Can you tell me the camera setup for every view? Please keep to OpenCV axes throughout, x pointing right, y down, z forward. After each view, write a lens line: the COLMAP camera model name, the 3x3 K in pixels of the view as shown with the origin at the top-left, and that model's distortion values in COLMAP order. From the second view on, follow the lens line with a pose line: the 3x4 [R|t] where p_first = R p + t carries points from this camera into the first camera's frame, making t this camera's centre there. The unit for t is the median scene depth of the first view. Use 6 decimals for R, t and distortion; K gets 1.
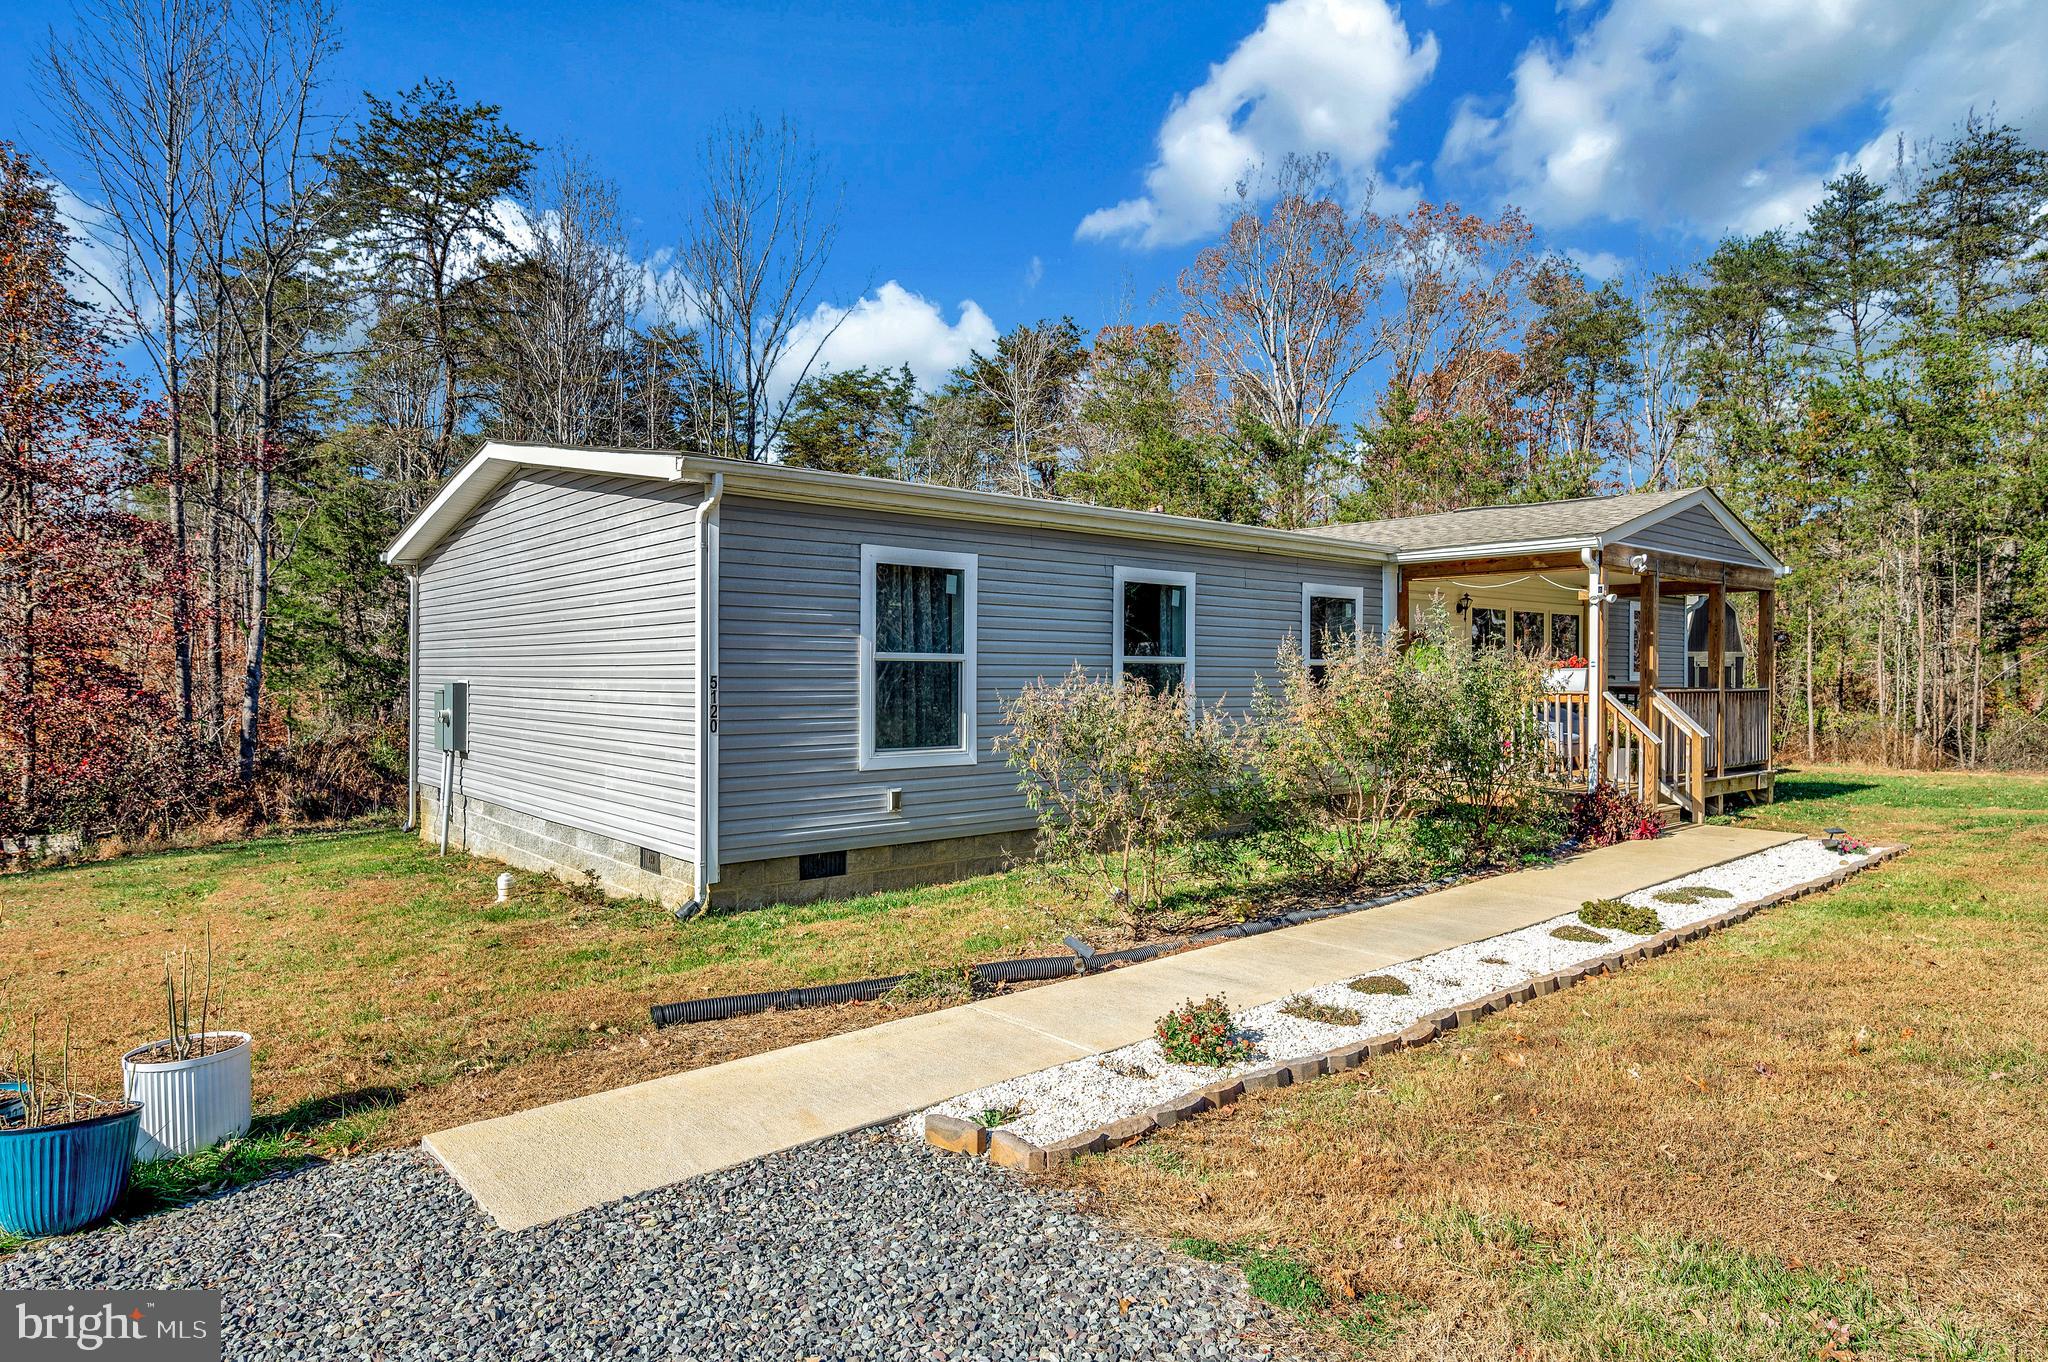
lens RADIAL K [[1172.2, 0, 1030.9], [0, 1172.2, 661.1], [0, 0, 1]] dist [0.000834, 0.000051]
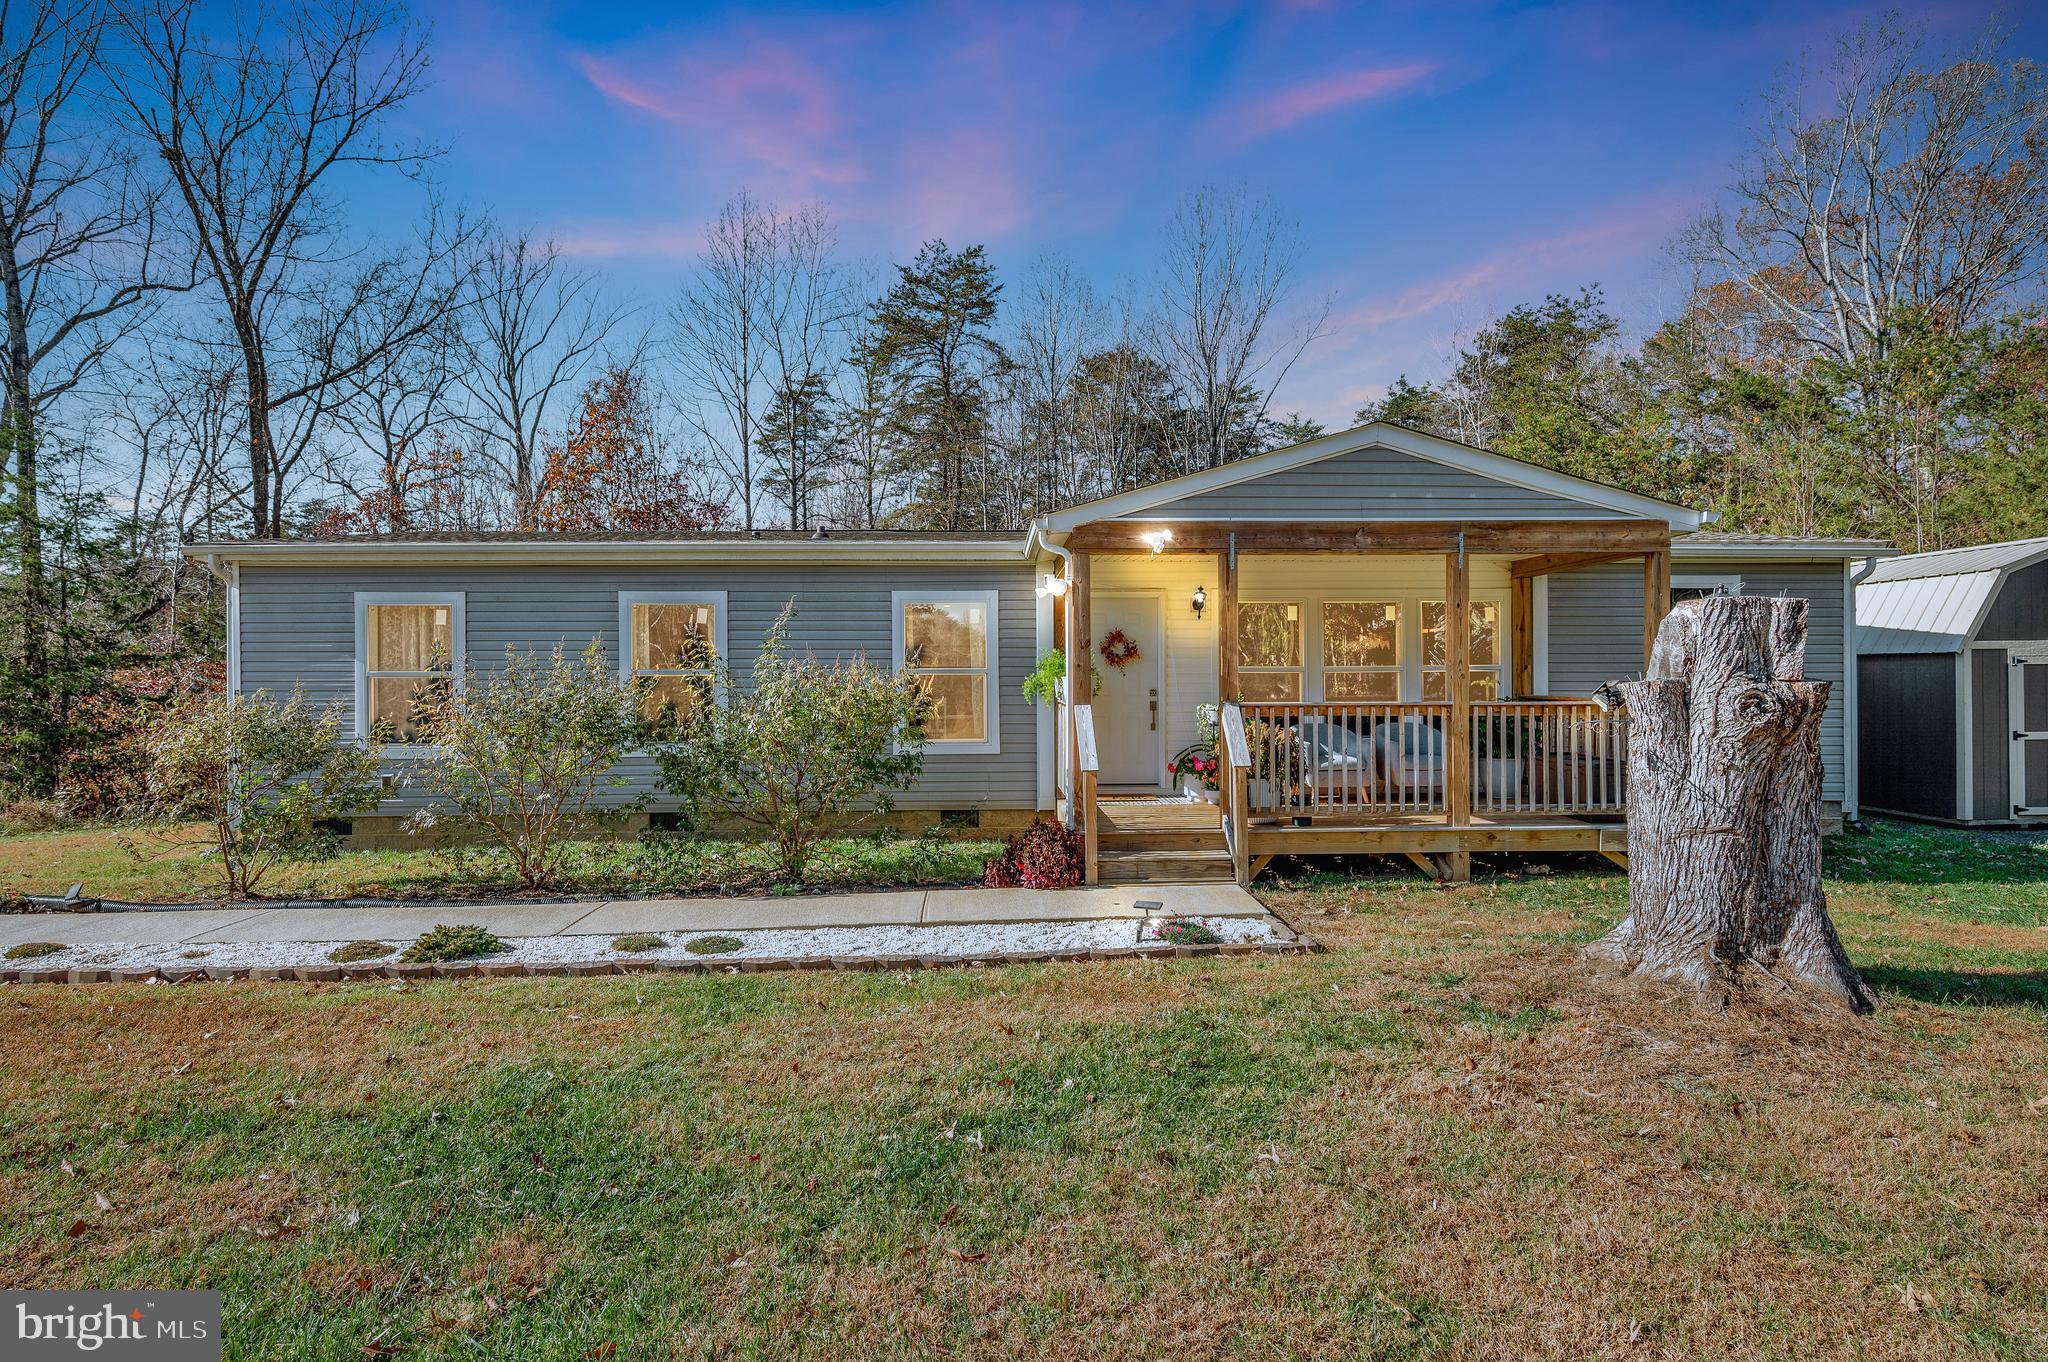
lens RADIAL K [[1026.0, 0, 1024.0], [0, 1026.0, 681.0], [0, 0, 1]] dist [-0.003449, -0.000686]
pose [[0.787927, -0.005553, -0.615743, 0.903115], [0.012980, 0.999887, 0.007593, 0.003821], [0.615632, -0.013975, 0.787910, 0.405125]]
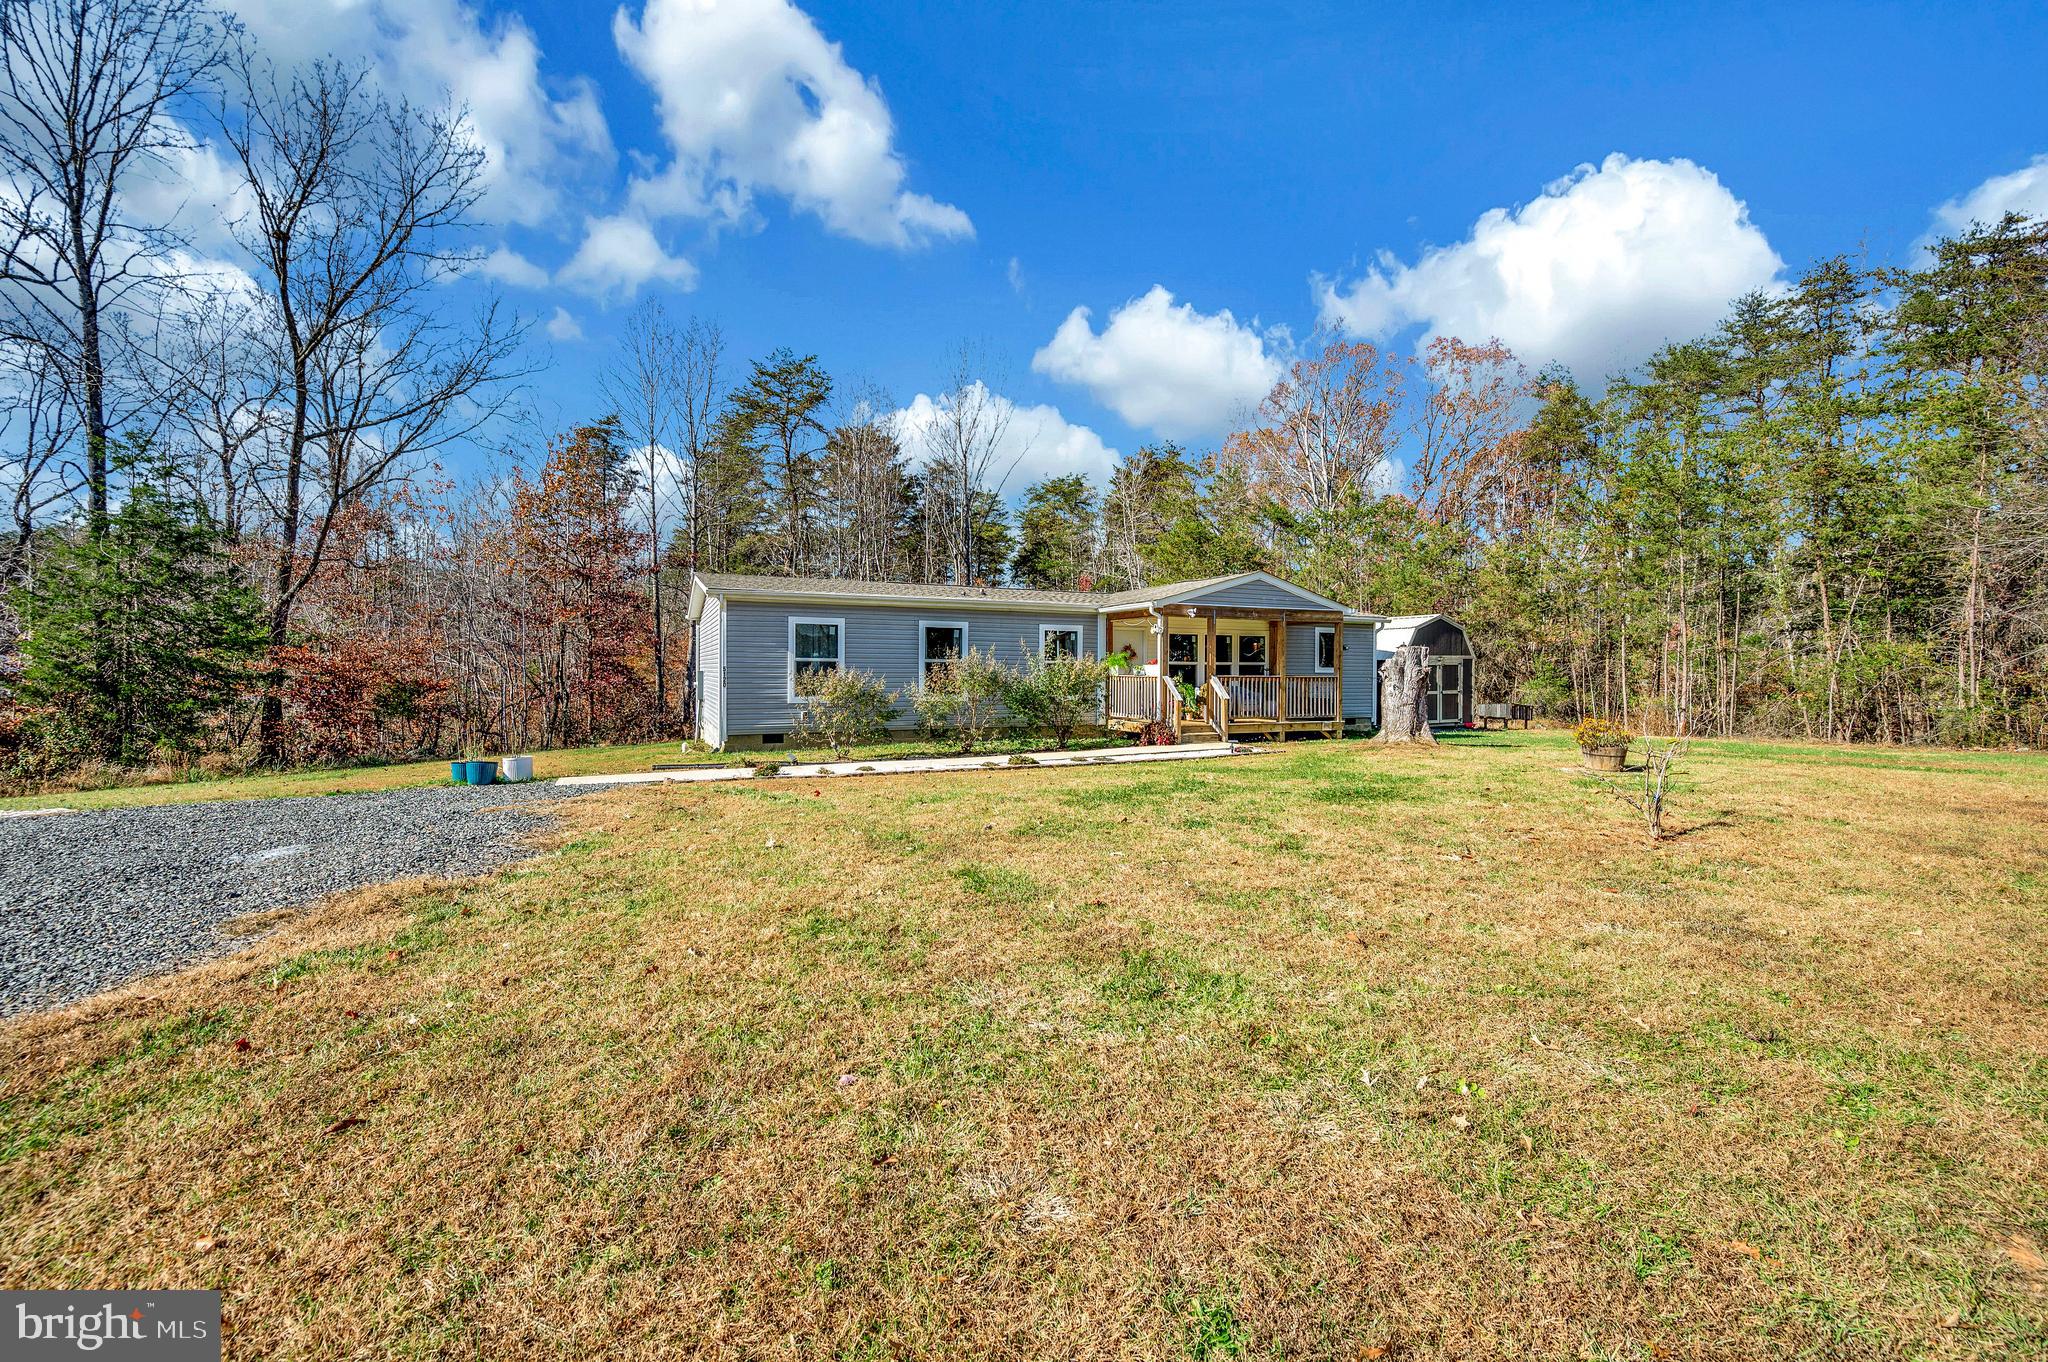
lens RADIAL K [[824.4, 0, 1024.0], [0, 824.4, 681.0], [0, 0, 1]] dist [-0.001753, -0.000258]
pose [[0.962909, 0.004442, -0.269791, 0.648510], [0.001158, 0.999787, 0.020593, 0.005054], [0.269825, -0.020142, 0.962699, -0.479739]]
